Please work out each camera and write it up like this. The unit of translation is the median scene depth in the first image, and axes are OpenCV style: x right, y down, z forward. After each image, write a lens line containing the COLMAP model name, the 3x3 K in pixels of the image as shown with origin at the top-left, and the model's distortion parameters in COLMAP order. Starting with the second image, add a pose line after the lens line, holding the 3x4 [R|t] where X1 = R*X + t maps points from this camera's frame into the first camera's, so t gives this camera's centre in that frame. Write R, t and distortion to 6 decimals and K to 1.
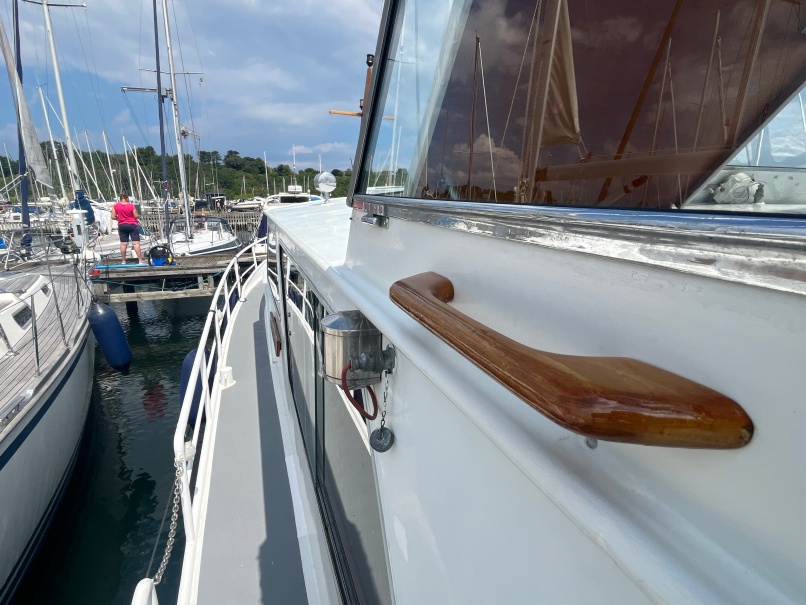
lens RADIAL K [[419.0, 0, 400.2], [0, 419.0, 302.0], [0, 0, 1]] dist [-0.001032, -0.000390]
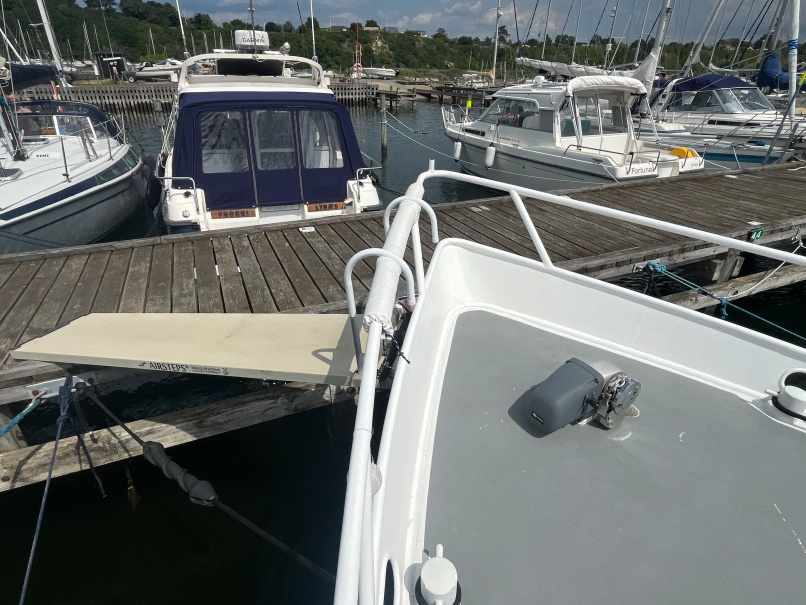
lens RADIAL K [[463.5, 0, 418.4], [0, 463.5, 316.6], [0, 0, 1]] dist [-0.003061, 0.000061]
pose [[0.993255, -0.043495, 0.107484, -0.217827], [0.014760, 0.966865, 0.254862, -0.178056], [-0.115008, -0.251557, 0.960985, 0.703860]]
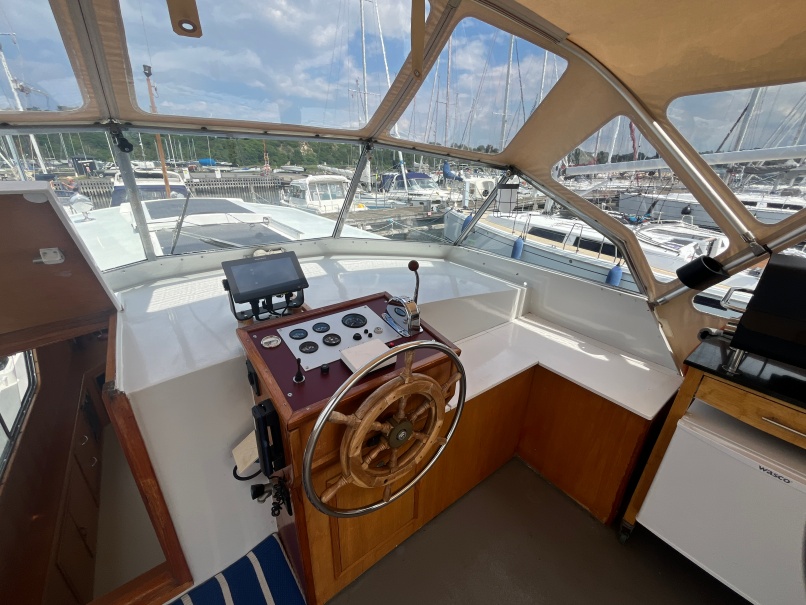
lens RADIAL K [[336.3, 0, 403.0], [0, 336.3, 302.5], [0, 0, 1]] dist [-0.000750, -0.000300]
pose [[0.953561, -0.107484, 0.281368, 0.143188], [0.063361, 0.984840, 0.161481, -0.035585], [-0.294459, -0.136155, 0.945915, -0.070584]]
